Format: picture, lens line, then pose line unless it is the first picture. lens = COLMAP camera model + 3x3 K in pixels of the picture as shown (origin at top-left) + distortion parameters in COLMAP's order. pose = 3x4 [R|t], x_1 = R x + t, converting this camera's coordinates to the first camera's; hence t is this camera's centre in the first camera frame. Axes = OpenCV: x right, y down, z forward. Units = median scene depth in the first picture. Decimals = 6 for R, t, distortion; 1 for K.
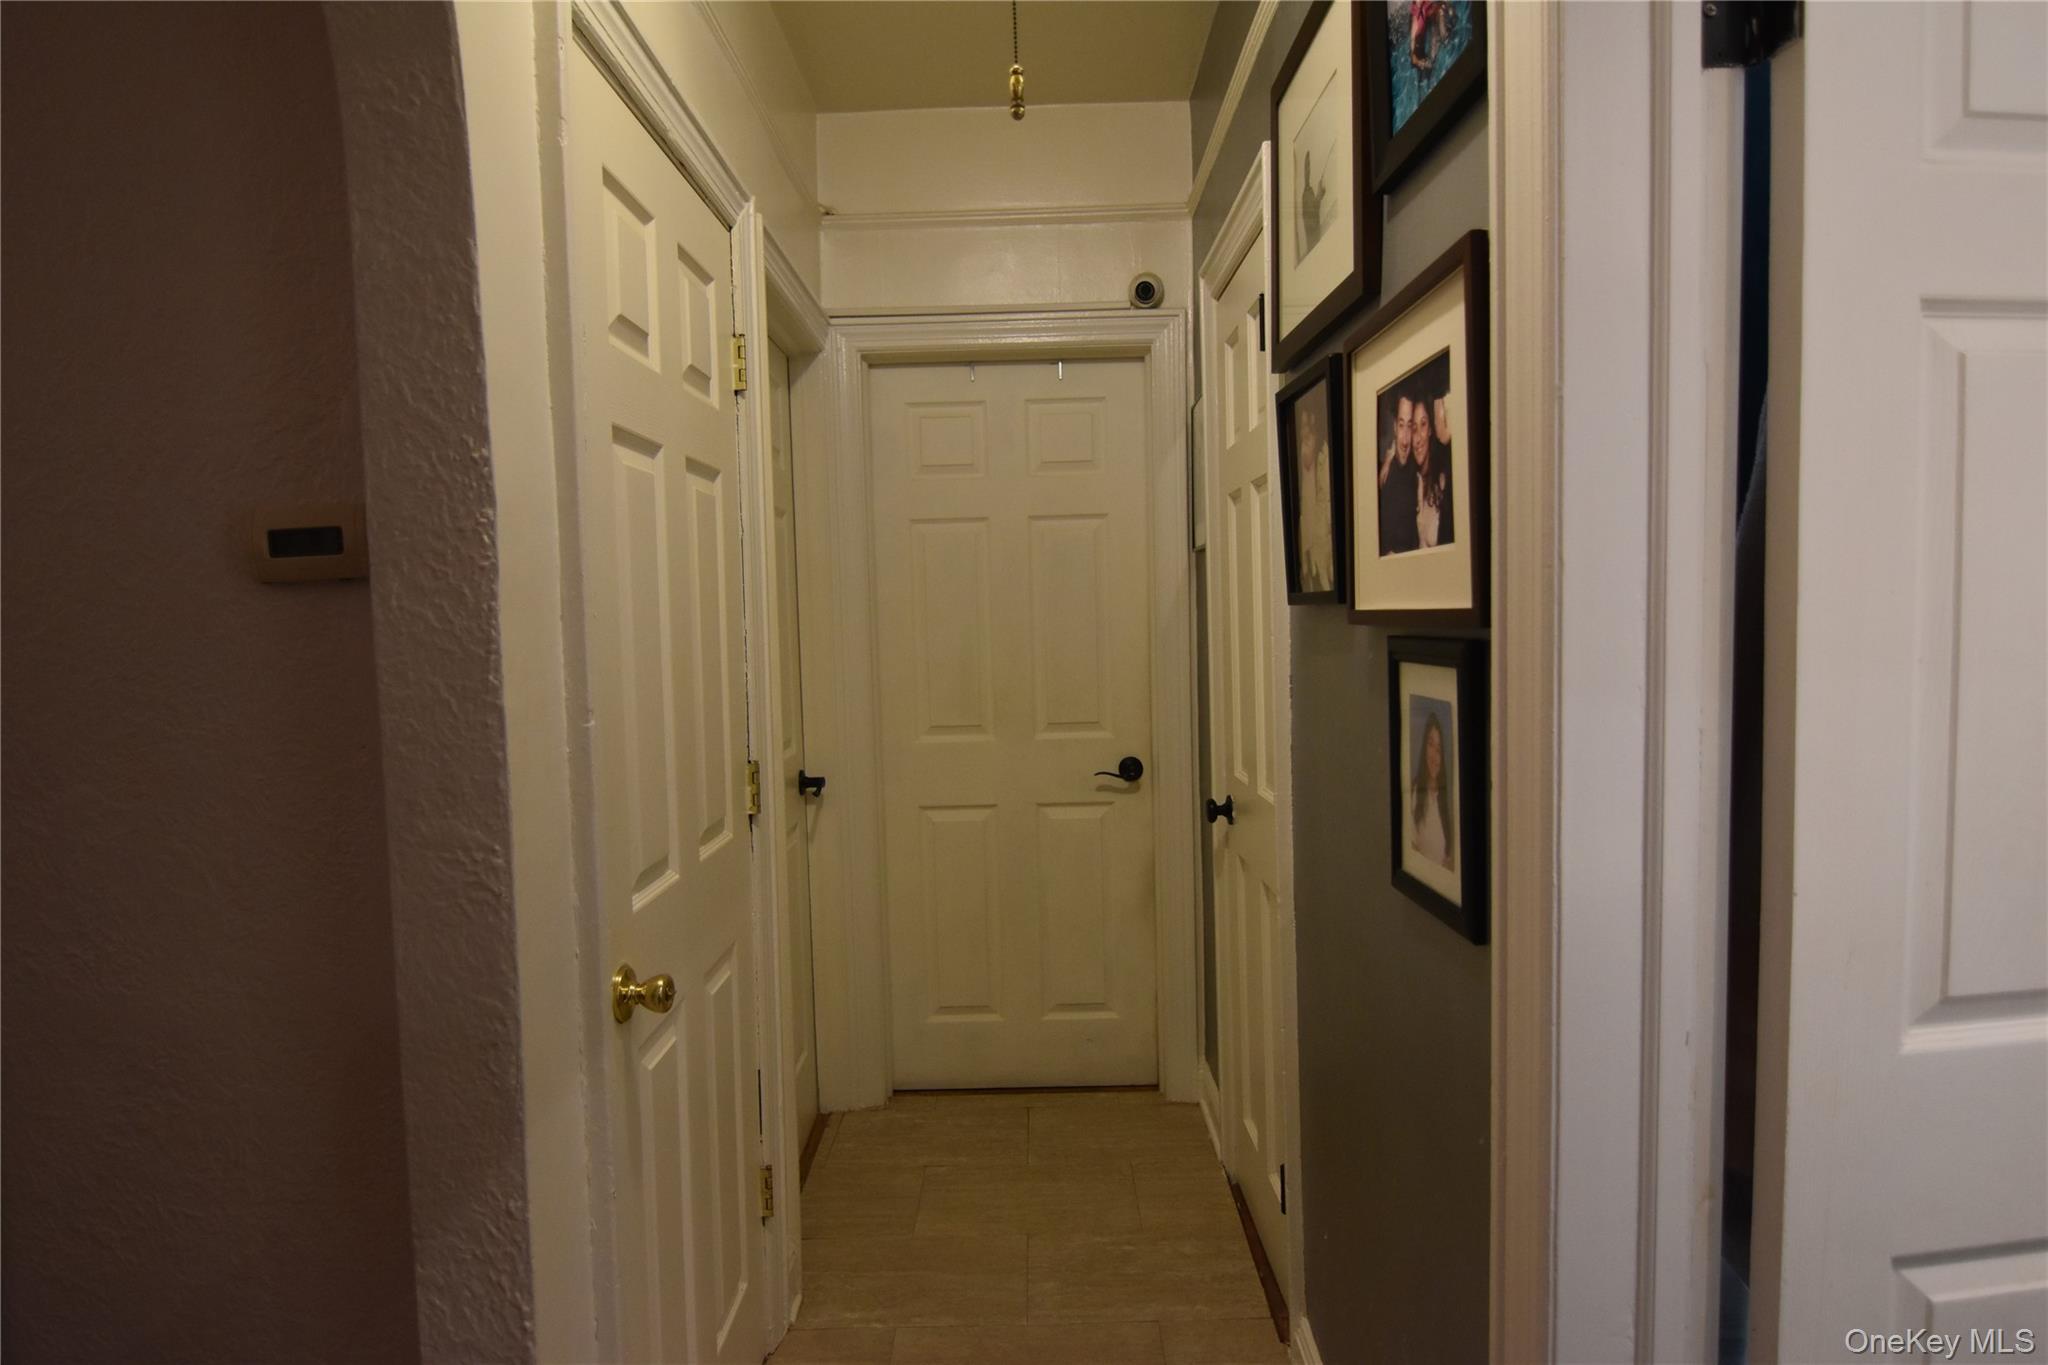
lens RADIAL K [[1117.4, 0, 1024.2], [0, 1117.4, 681.7], [0, 0, 1]] dist [0.000030, -0.000002]
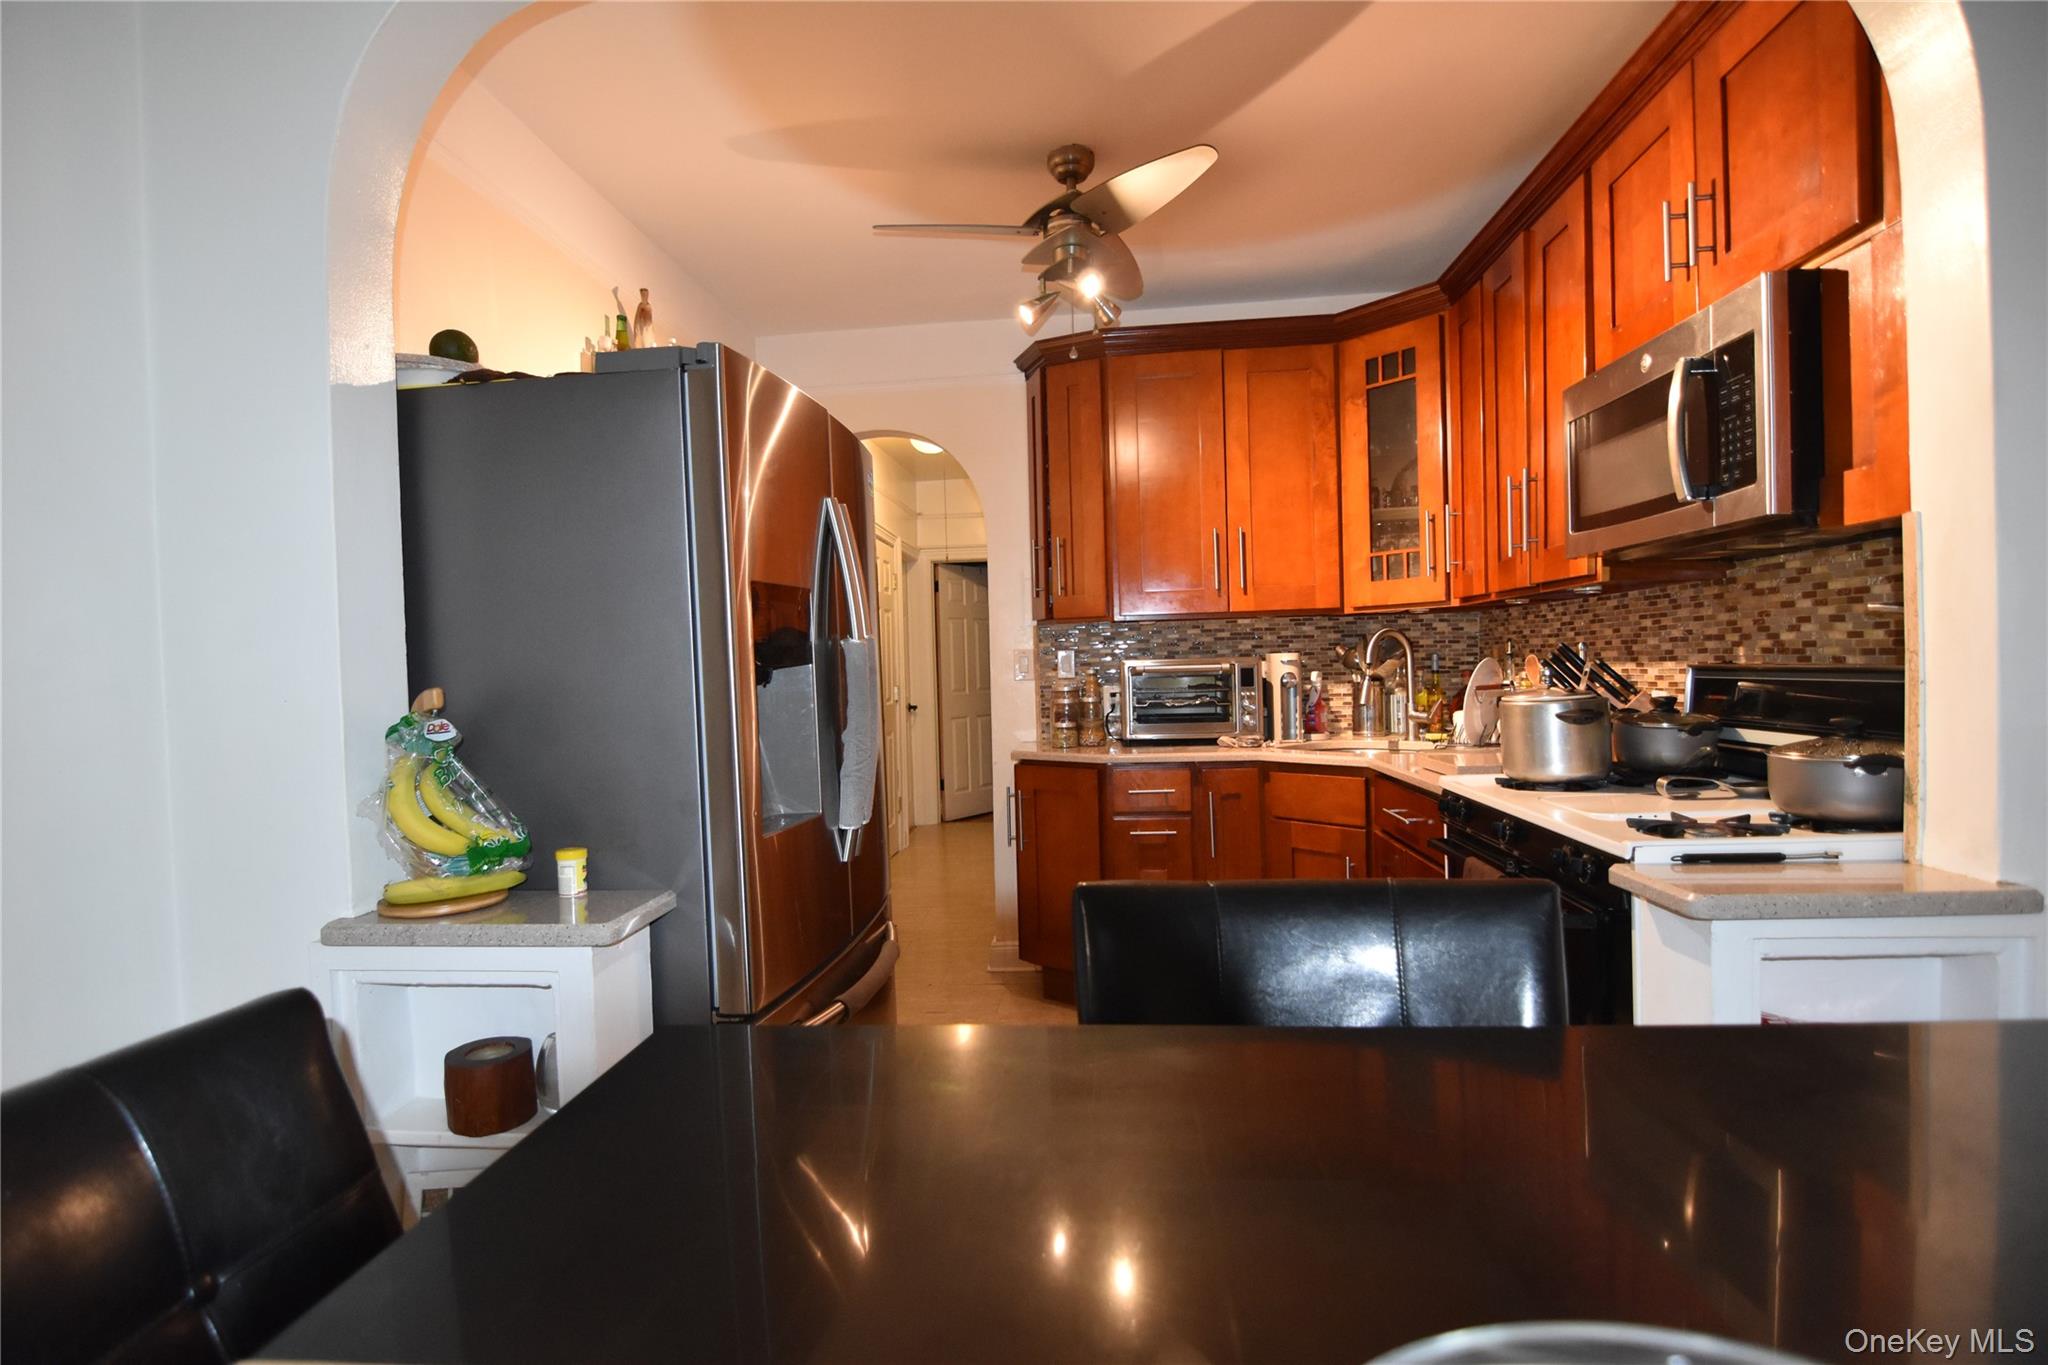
lens RADIAL K [[1020.4, 0, 1023.0], [0, 1020.4, 682.1], [0, 0, 1]] dist [-0.018772, -0.005050]
pose [[0.997124, 0.004337, -0.075660, 0.311627], [-0.006867, 0.999425, -0.033208, 0.110755], [0.075472, 0.033632, 0.996581, -1.707879]]
